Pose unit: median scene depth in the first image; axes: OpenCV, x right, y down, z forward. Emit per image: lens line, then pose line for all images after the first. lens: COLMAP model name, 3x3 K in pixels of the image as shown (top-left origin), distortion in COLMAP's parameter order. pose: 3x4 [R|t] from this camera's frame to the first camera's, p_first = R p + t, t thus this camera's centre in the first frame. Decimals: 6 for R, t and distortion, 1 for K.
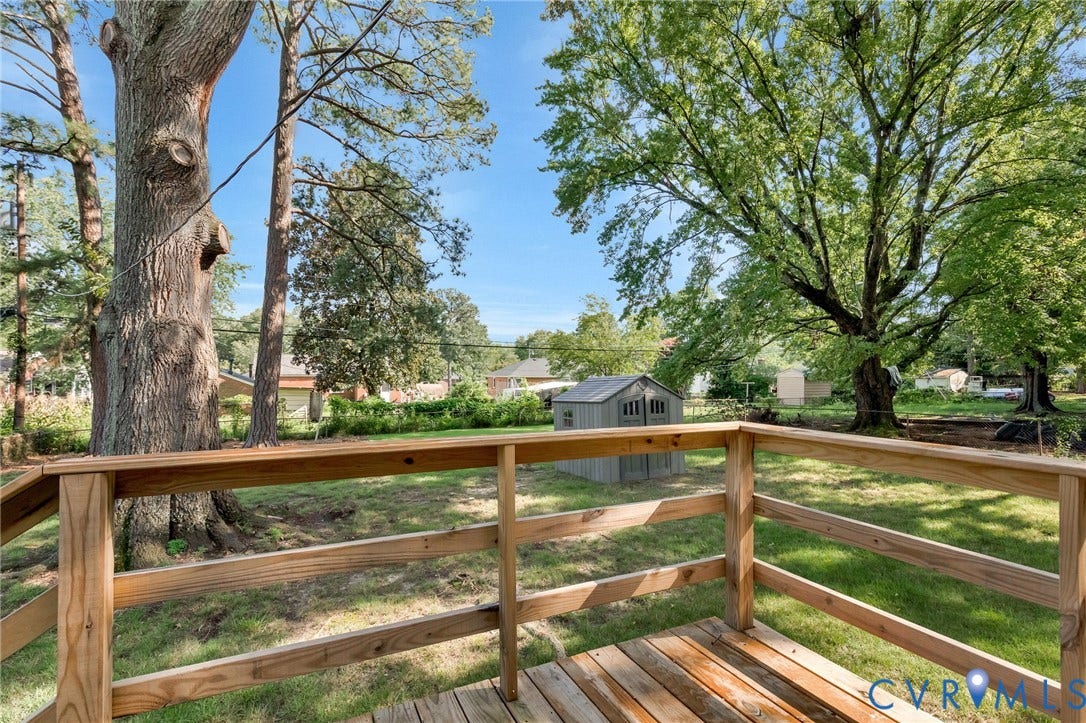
lens RADIAL K [[530.2, 0, 603.4], [0, 530.2, 360.2], [0, 0, 1]] dist [0.003603, 0.000462]
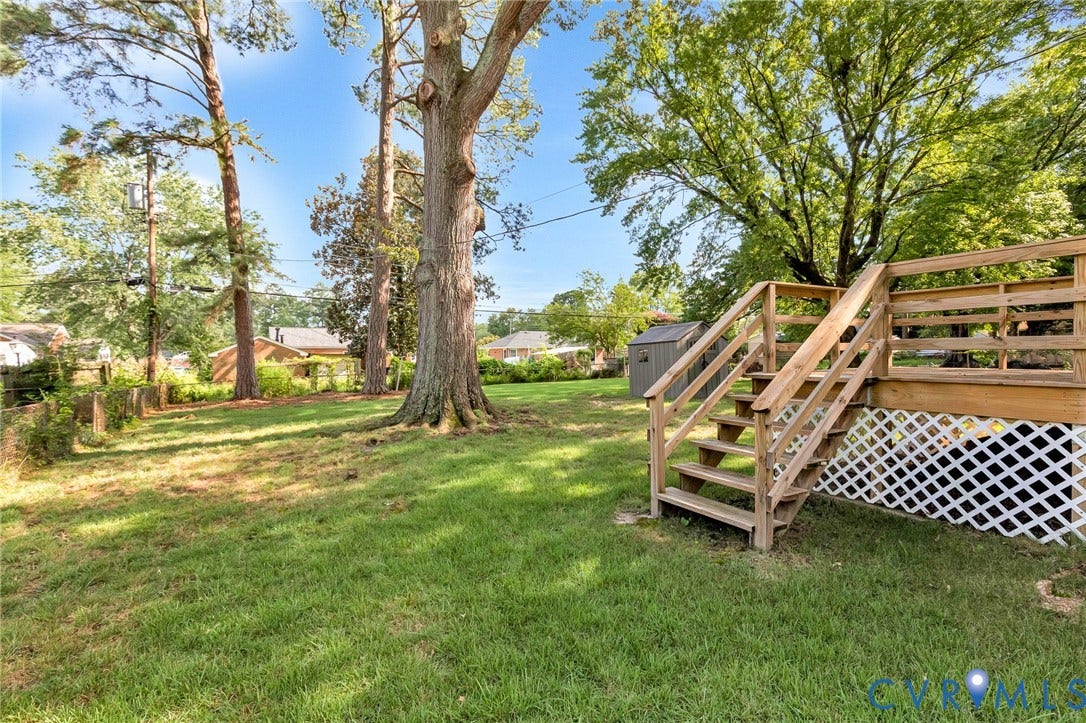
lens RADIAL K [[530.2, 0, 603.4], [0, 530.2, 360.2], [0, 0, 1]] dist [0.003603, 0.000462]
pose [[0.994754, -0.018272, 0.100656, -0.183774], [0.014791, 0.999270, 0.035227, 0.043857], [-0.101226, -0.033553, 0.994297, -0.201100]]
